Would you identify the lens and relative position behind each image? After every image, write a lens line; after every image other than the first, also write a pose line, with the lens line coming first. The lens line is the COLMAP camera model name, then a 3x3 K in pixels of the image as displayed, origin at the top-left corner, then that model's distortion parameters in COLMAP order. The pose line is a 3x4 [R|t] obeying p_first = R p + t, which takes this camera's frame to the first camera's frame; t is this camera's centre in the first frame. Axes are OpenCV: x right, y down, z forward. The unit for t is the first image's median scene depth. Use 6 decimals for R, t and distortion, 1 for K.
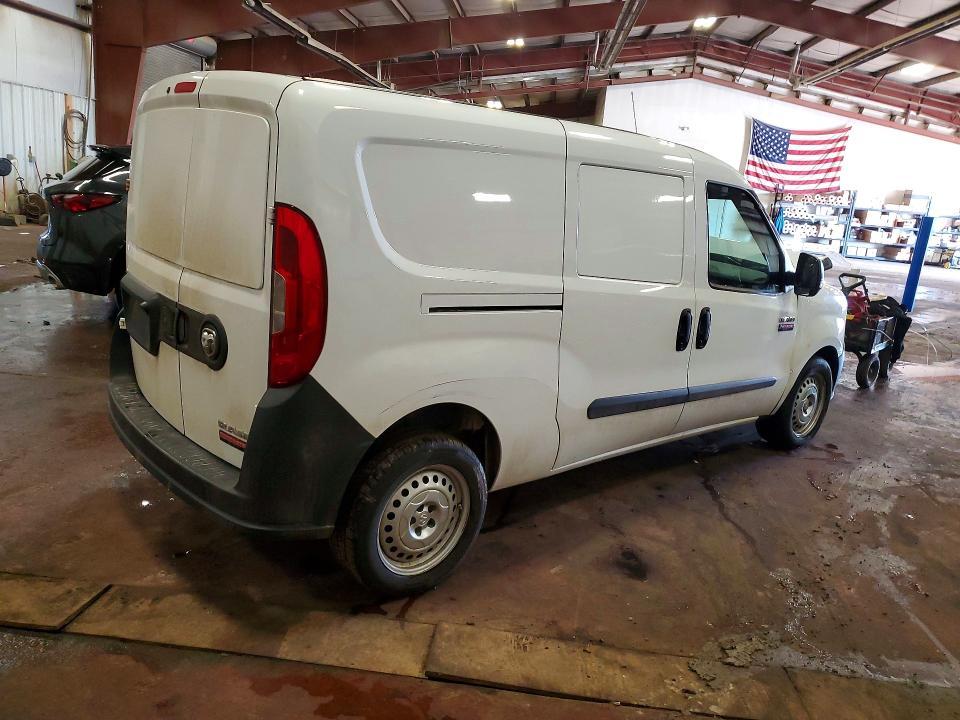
lens RADIAL K [[746.9, 0, 480.0], [0, 746.9, 360.0], [0, 0, 1]] dist [-0.037747, -0.003192]
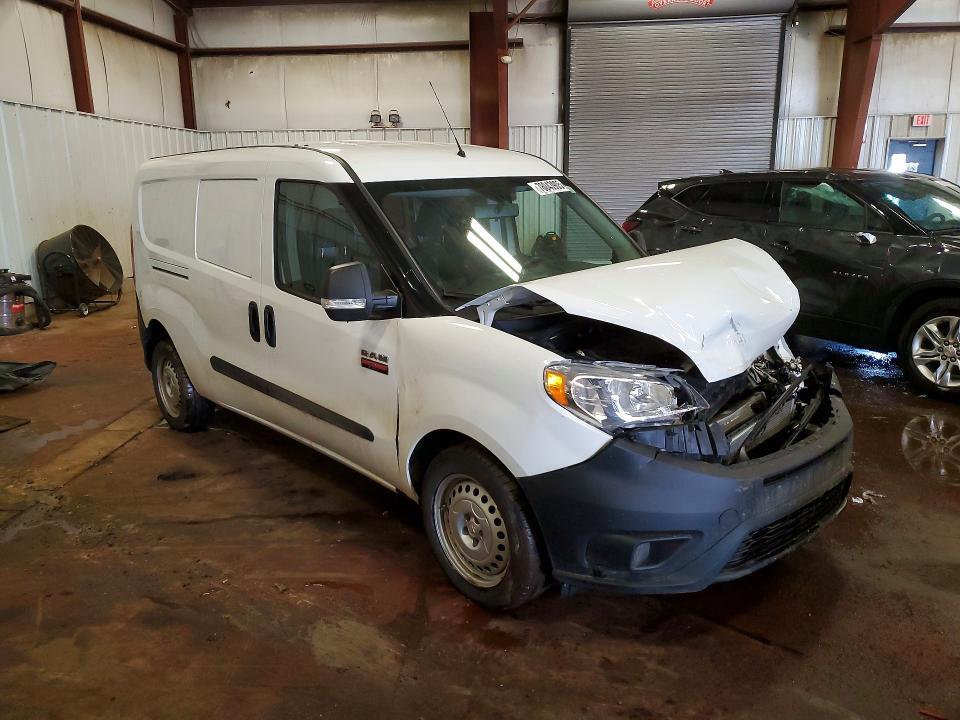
lens RADIAL K [[746.9, 0, 480.0], [0, 746.9, 360.0], [0, 0, 1]] dist [-0.037747, -0.003192]
pose [[0.034938, 0.155499, -0.987218, 1.454795], [-0.217233, 0.965384, 0.144372, -0.228540], [0.975494, 0.209413, 0.067508, 1.353875]]
